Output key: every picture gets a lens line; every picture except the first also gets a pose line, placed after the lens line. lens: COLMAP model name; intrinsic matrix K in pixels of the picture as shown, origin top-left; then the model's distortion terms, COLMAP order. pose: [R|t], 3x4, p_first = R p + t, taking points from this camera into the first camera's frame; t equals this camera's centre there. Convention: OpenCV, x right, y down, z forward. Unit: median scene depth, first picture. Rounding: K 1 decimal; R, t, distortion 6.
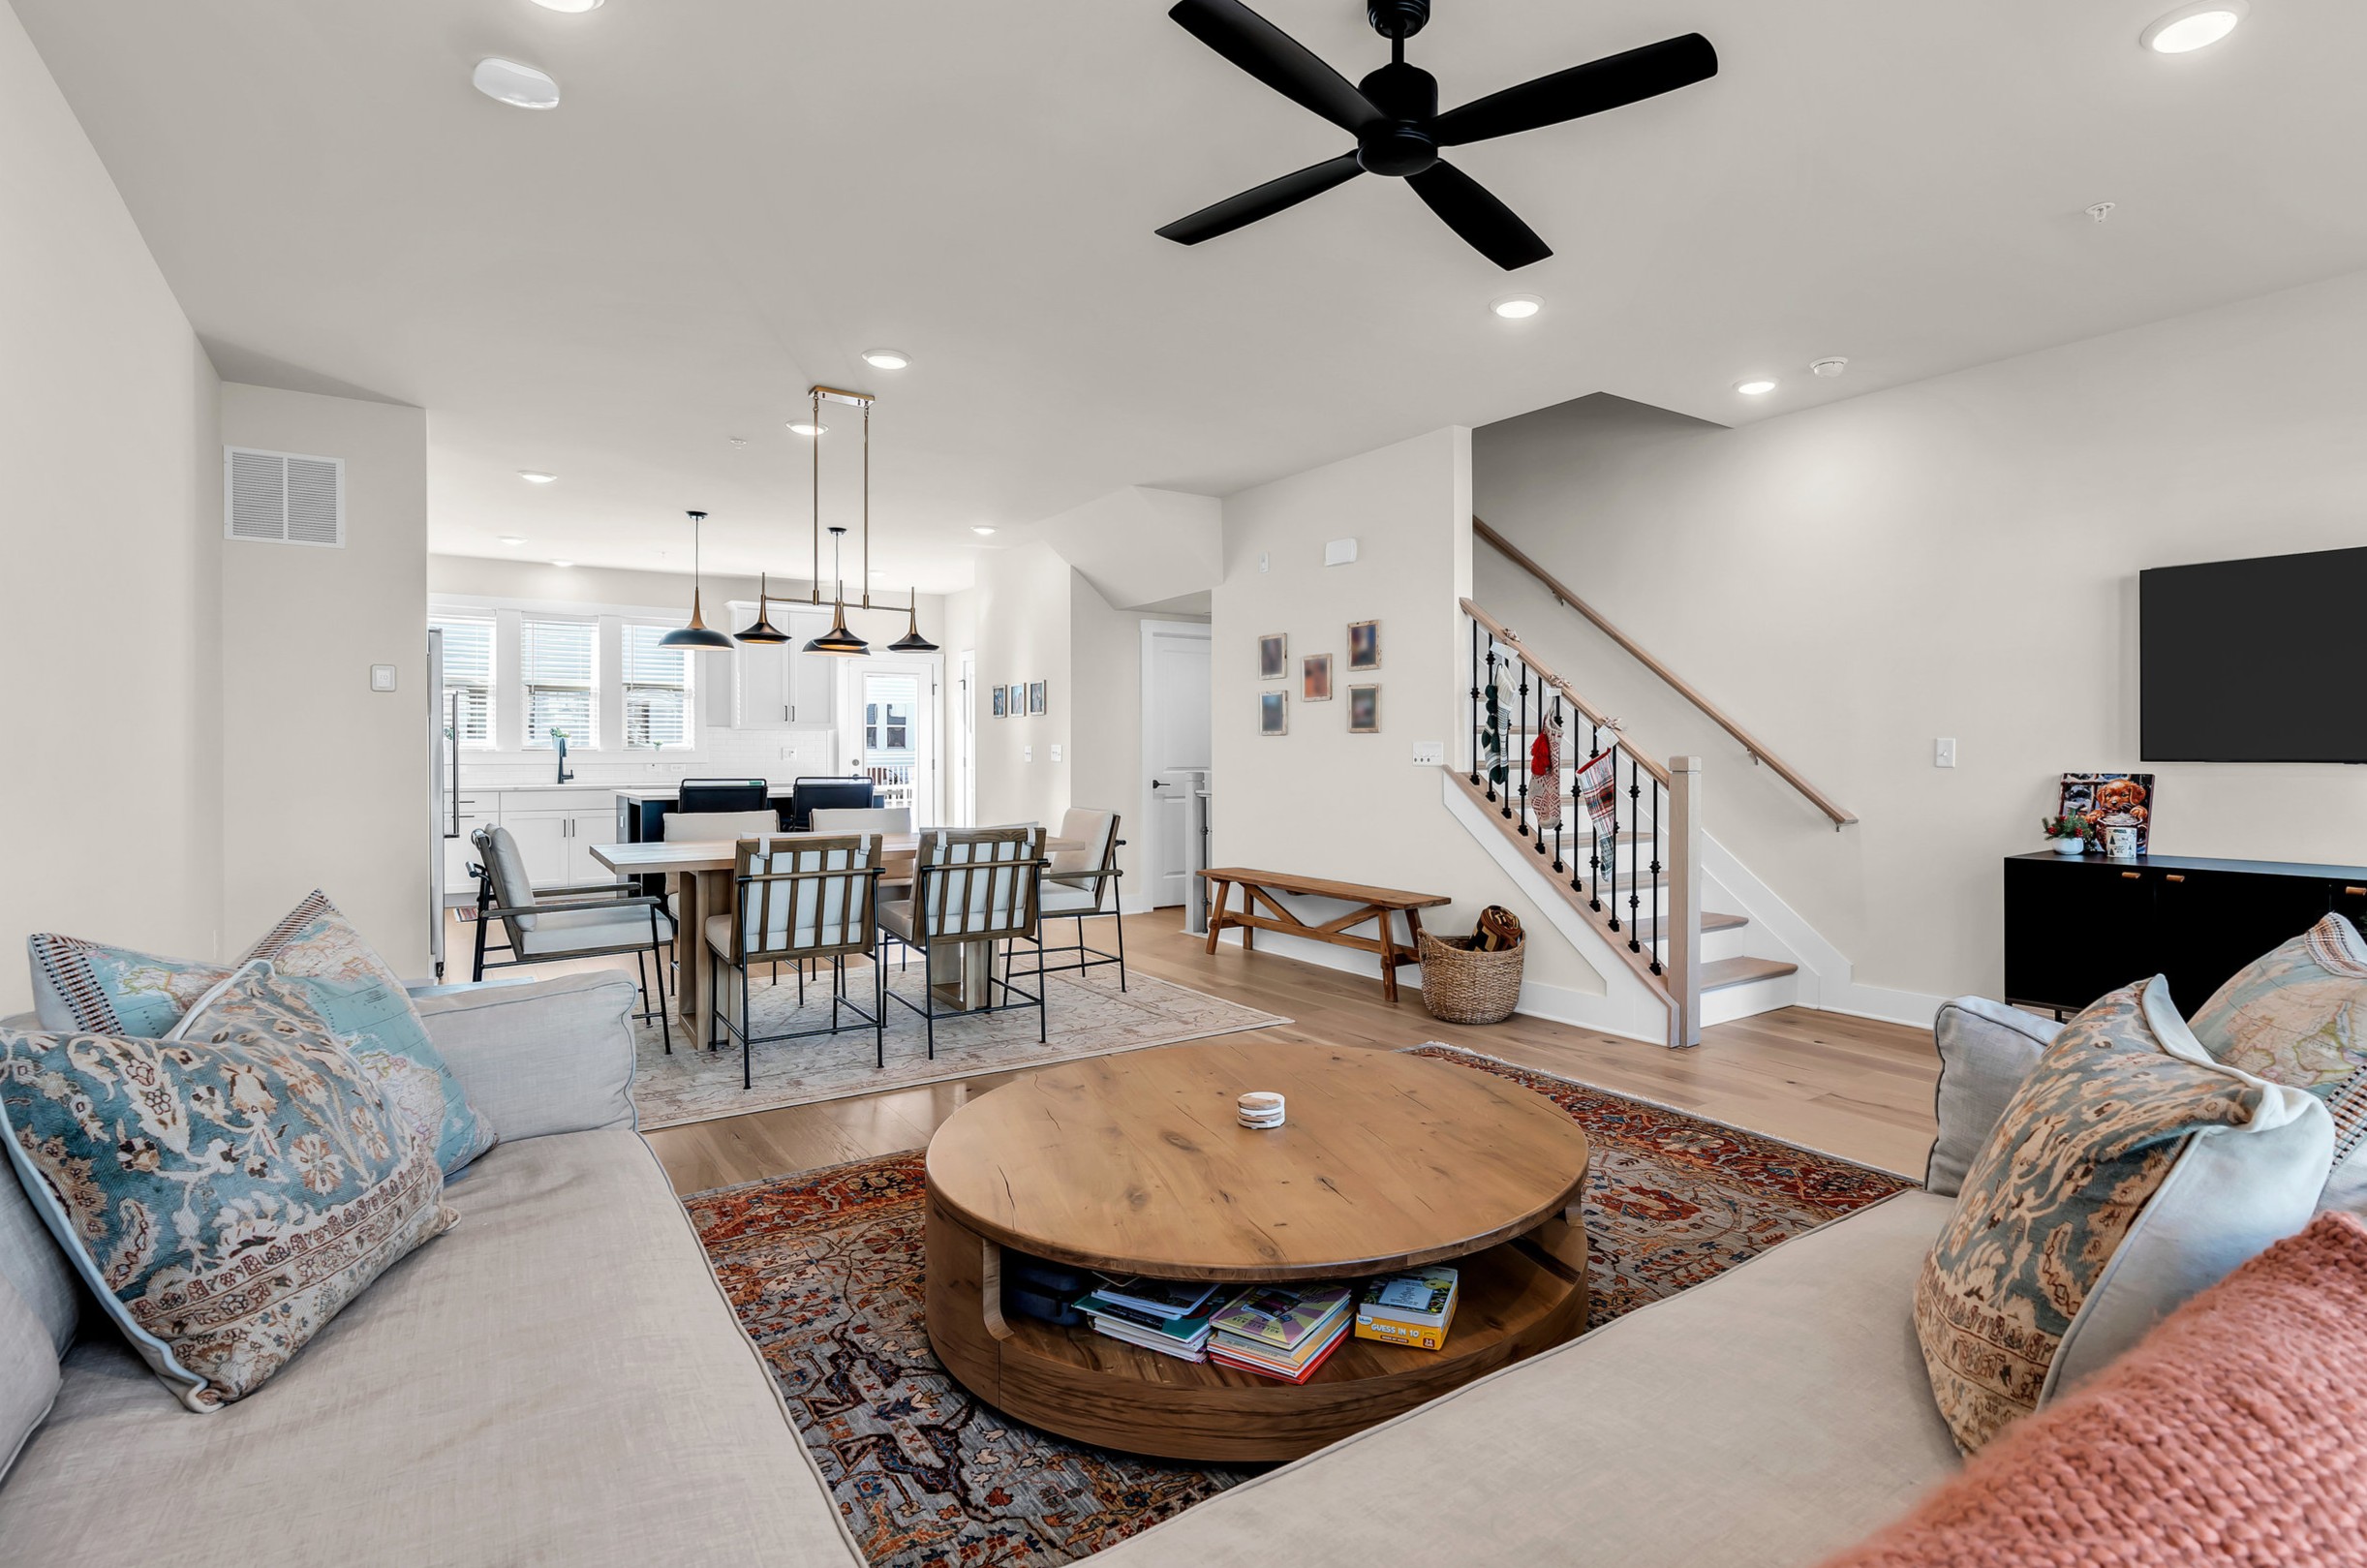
lens RADIAL K [[1165.0, 0, 1307.1], [0, 1165.0, 760.3], [0, 0, 1]] dist [-0.006910, -0.000481]
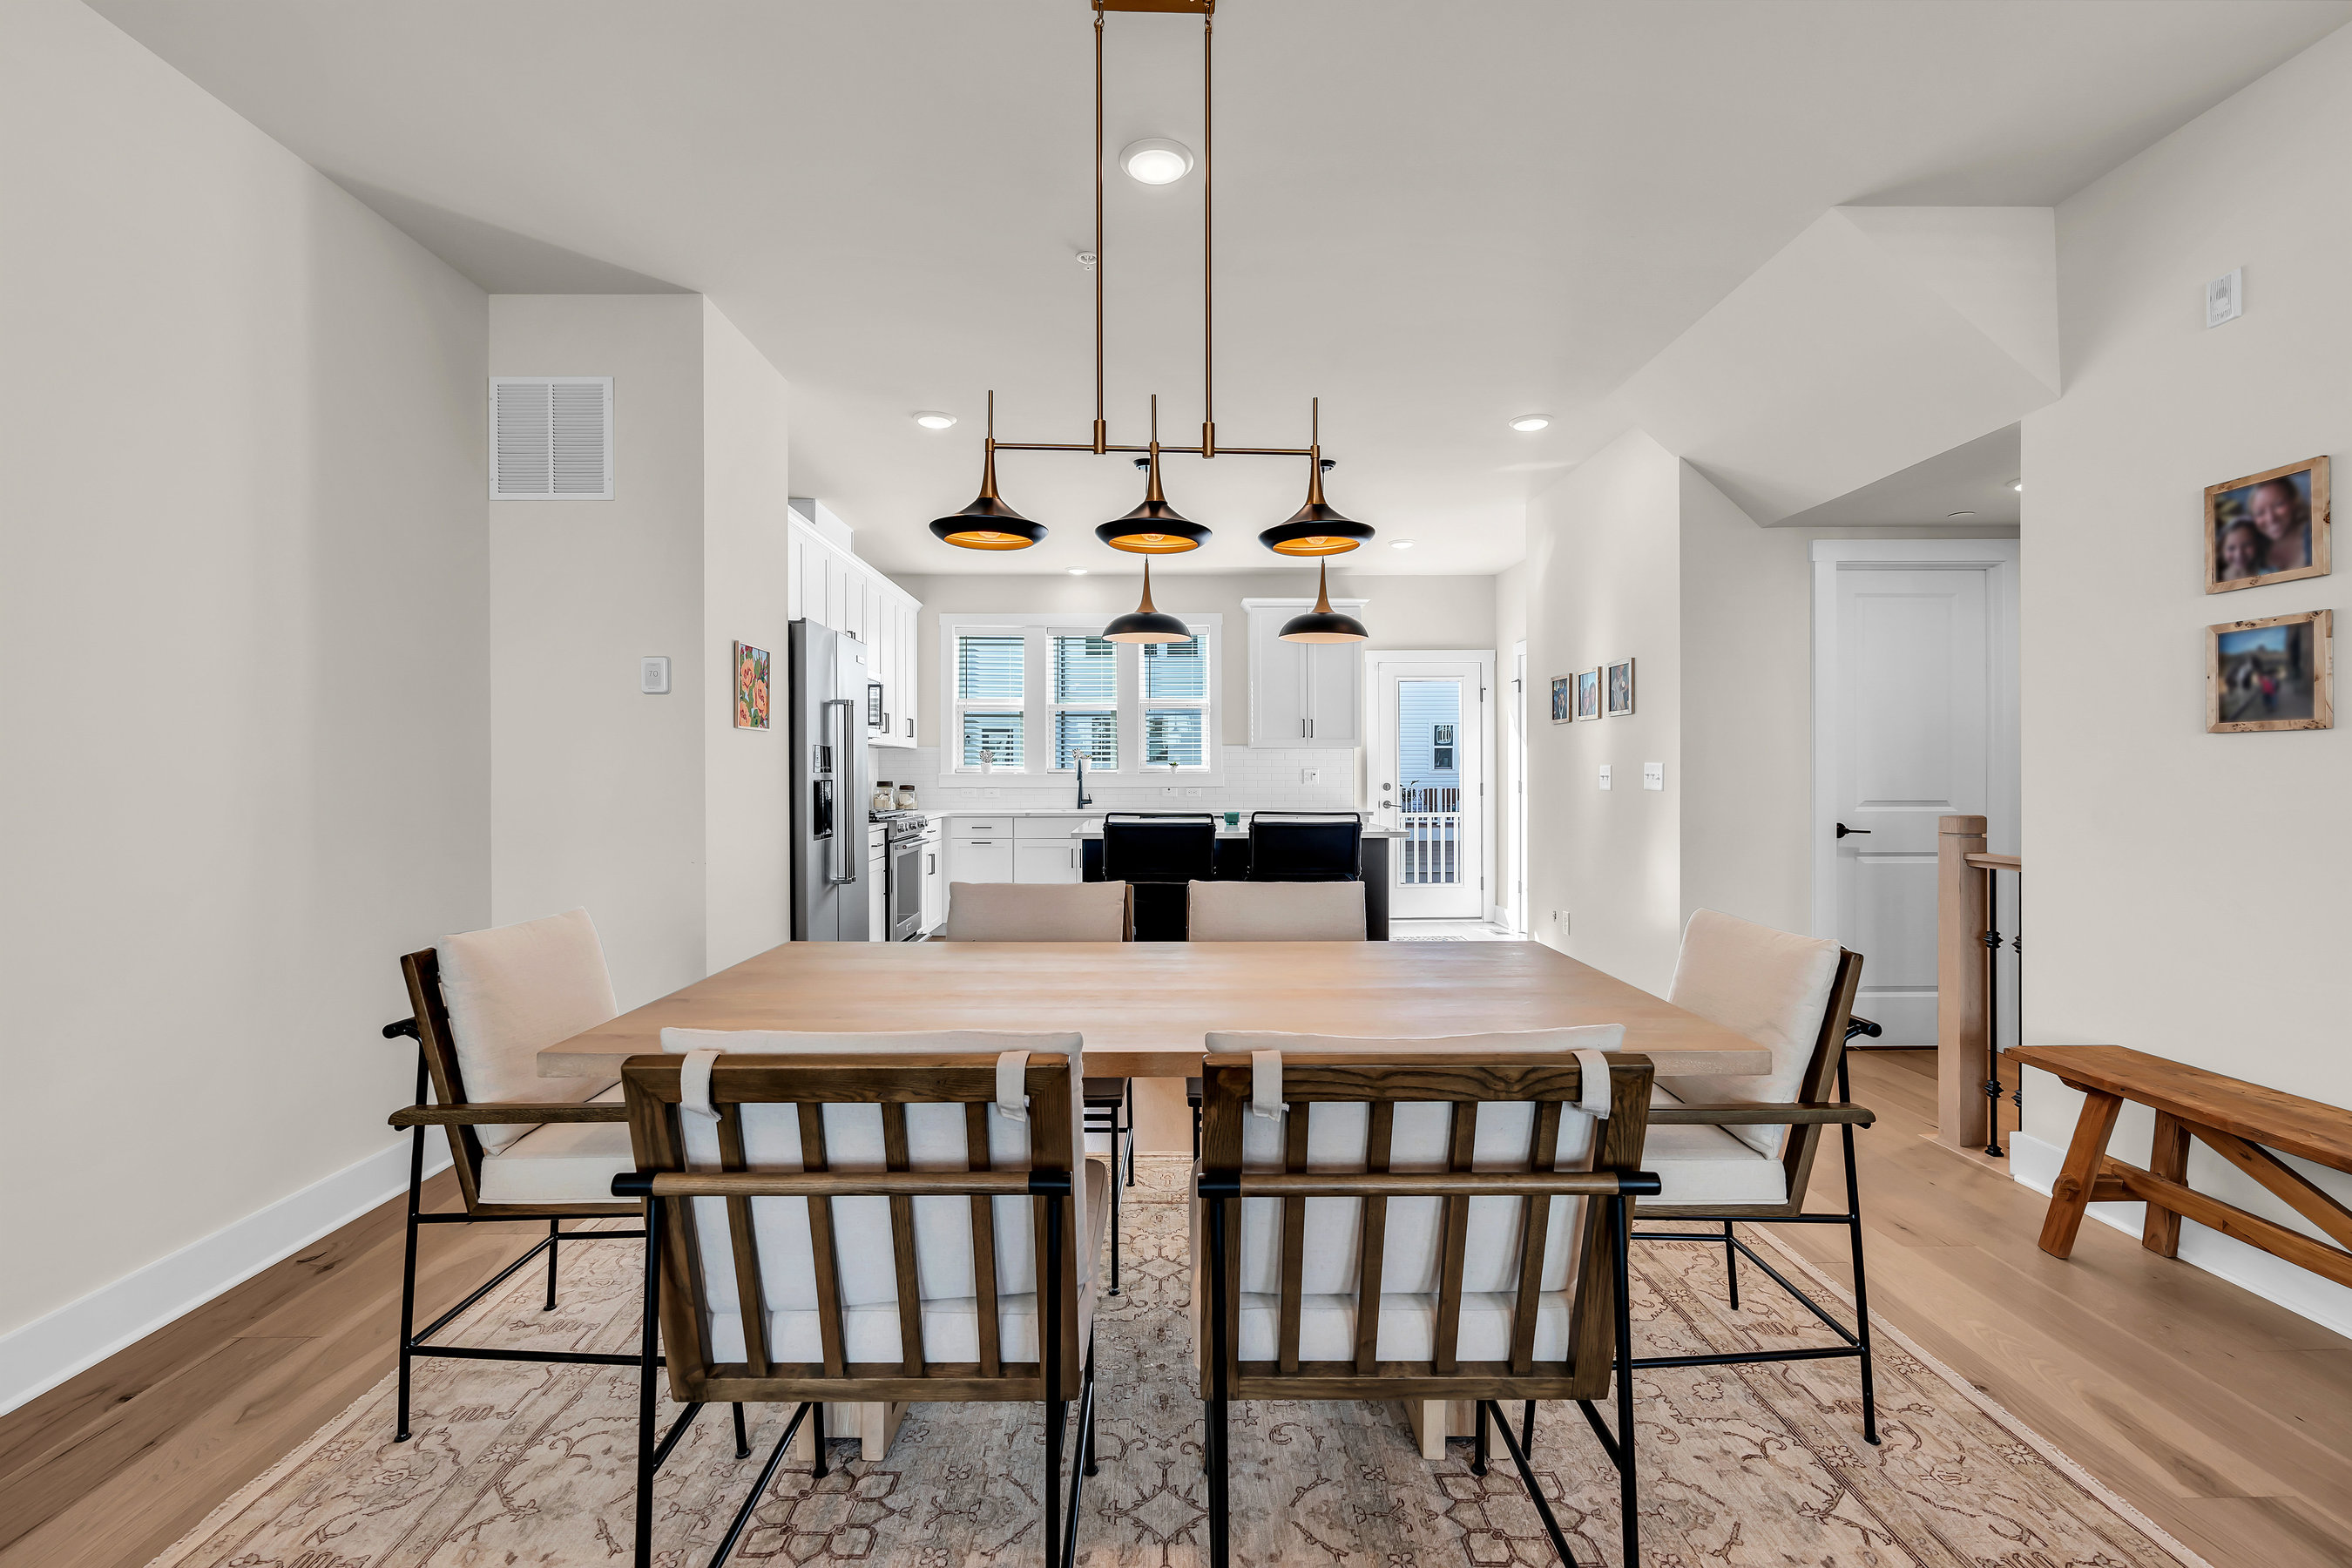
lens RADIAL K [[1057.8, 0, 1166.0], [0, 1057.8, 779.0], [0, 0, 1]] dist [-0.011311, 0.003100]
pose [[0.804922, 0.001502, -0.593378, -0.169391], [-0.002096, 0.999998, -0.000312, -0.007807], [0.593376, 0.001495, 0.804924, 0.733688]]
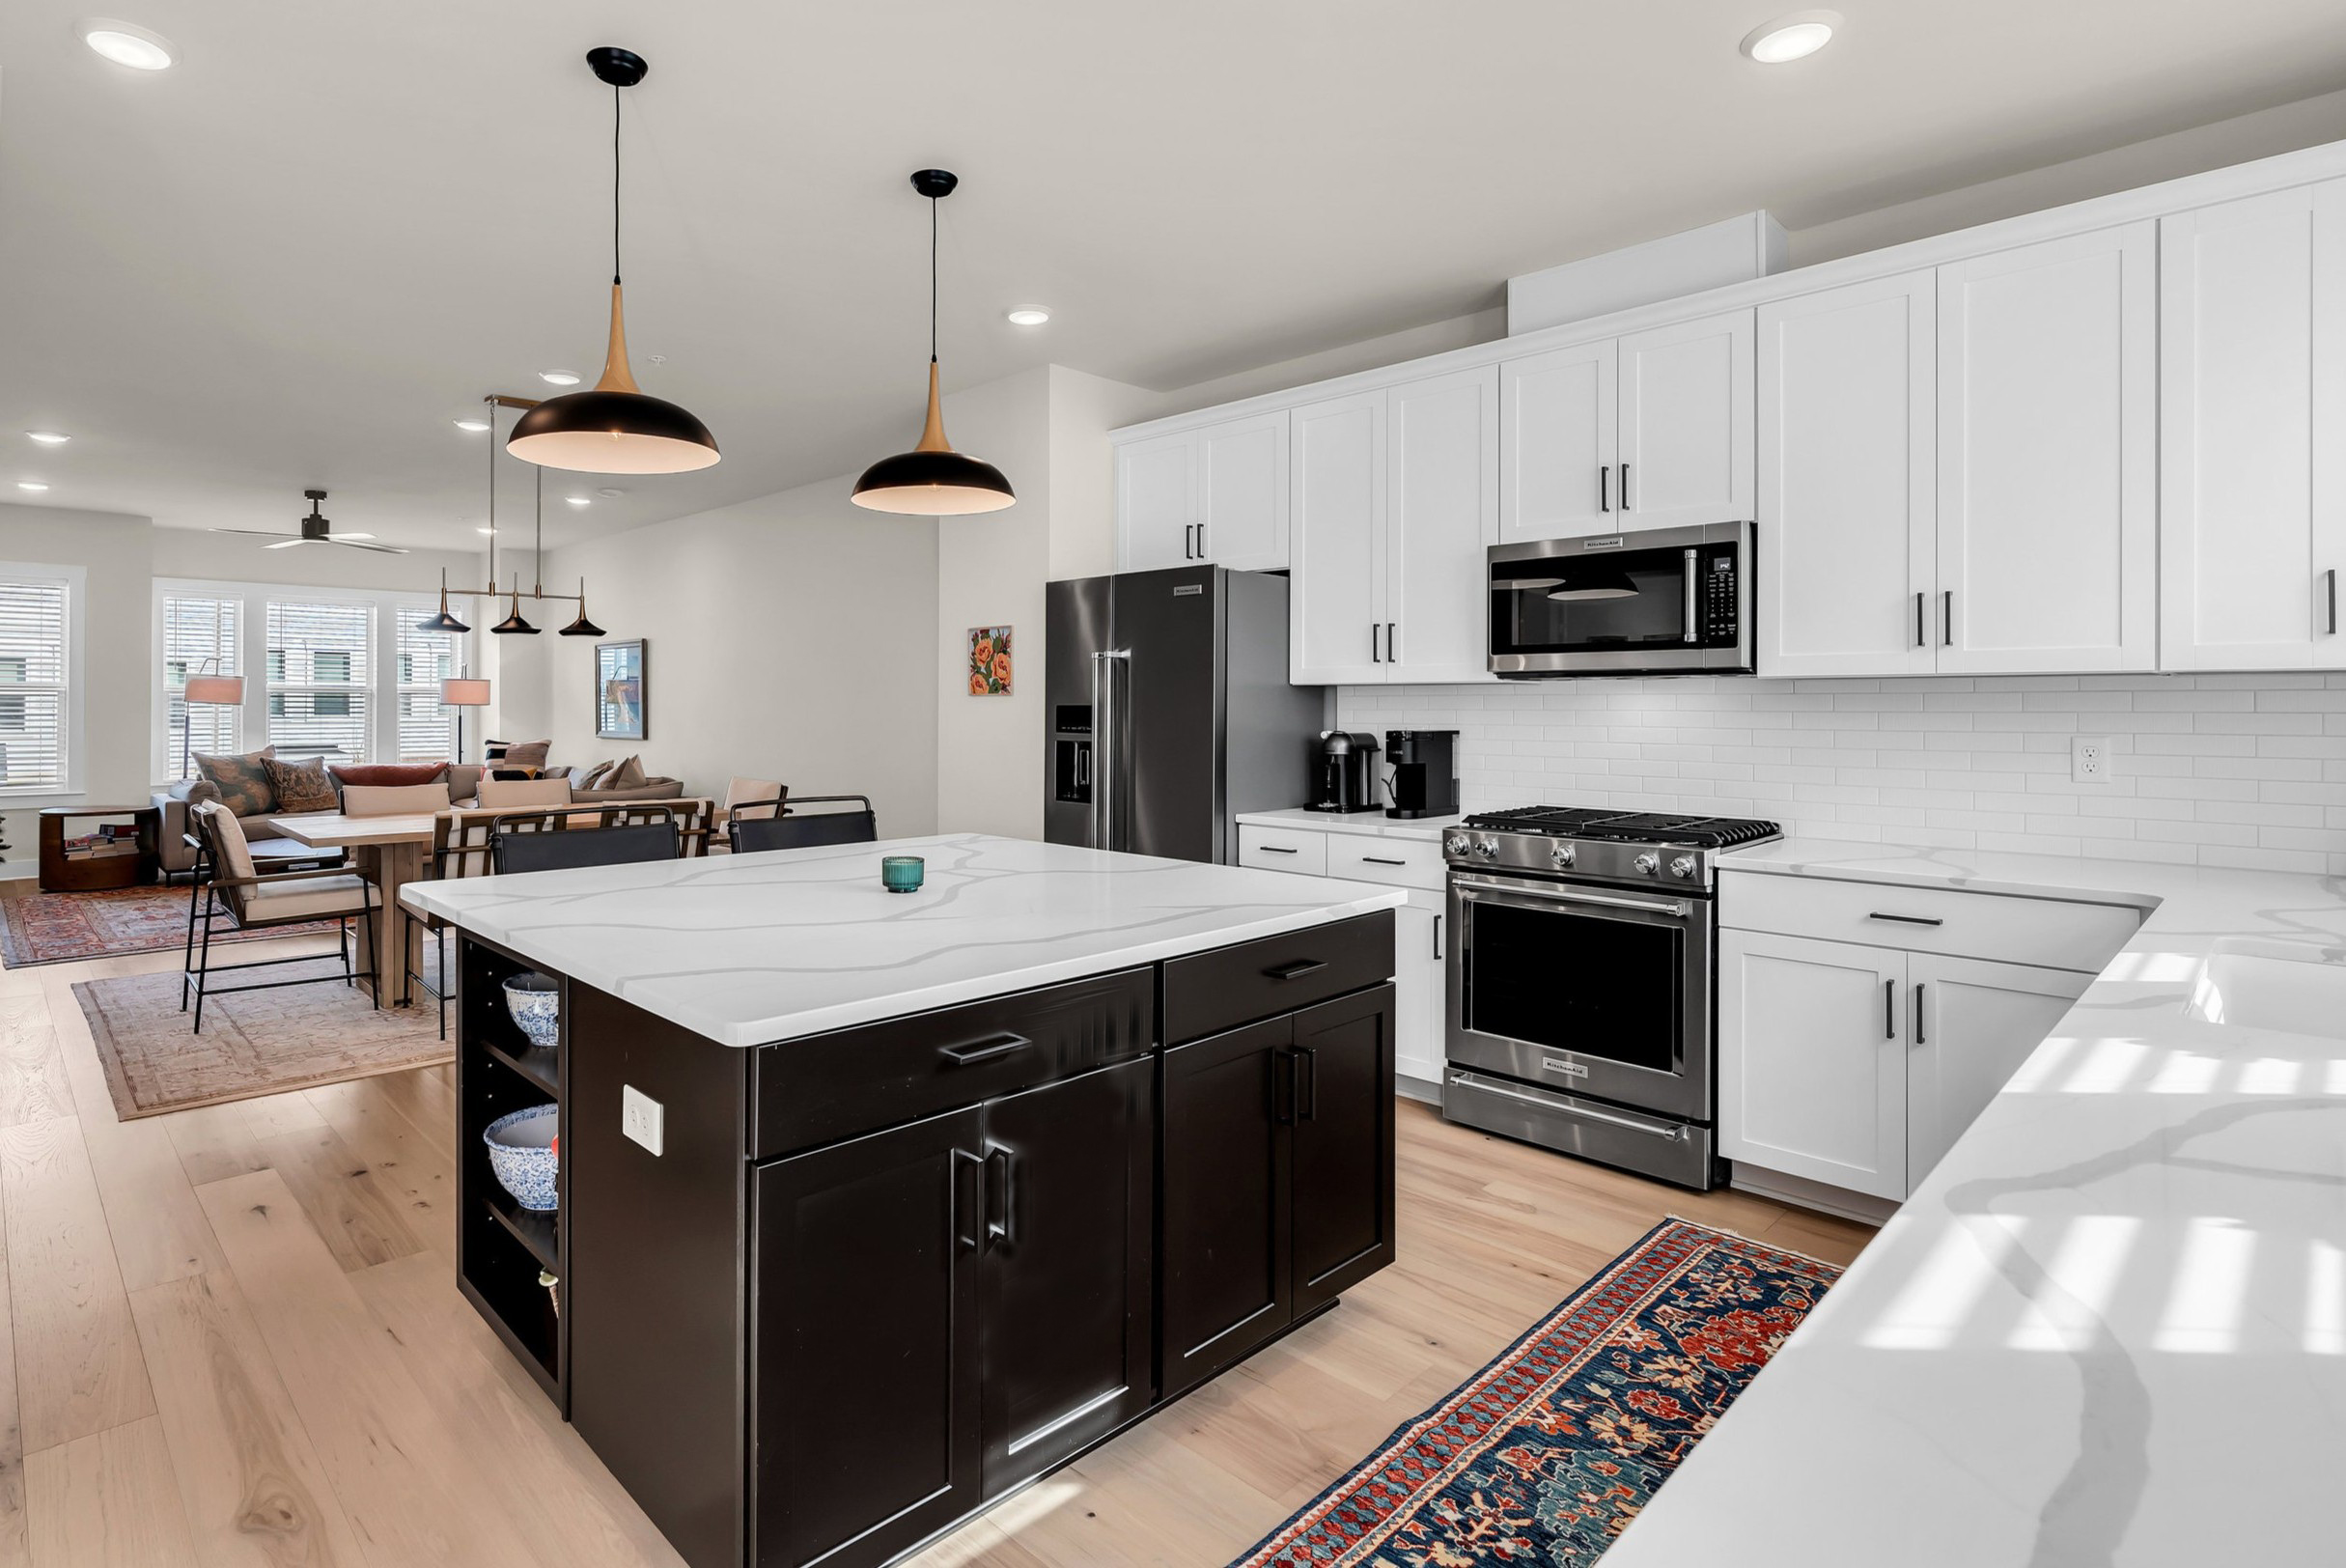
lens RADIAL K [[1186.9, 0, 1050.5], [0, 1186.9, 719.4], [0, 0, 1]] dist [0.006078, 0.000440]
pose [[-0.995494, -0.002547, -0.094794, -0.856892], [-0.004170, 0.999848, 0.016932, -0.041768], [0.094737, 0.017251, -0.995353, 2.323265]]
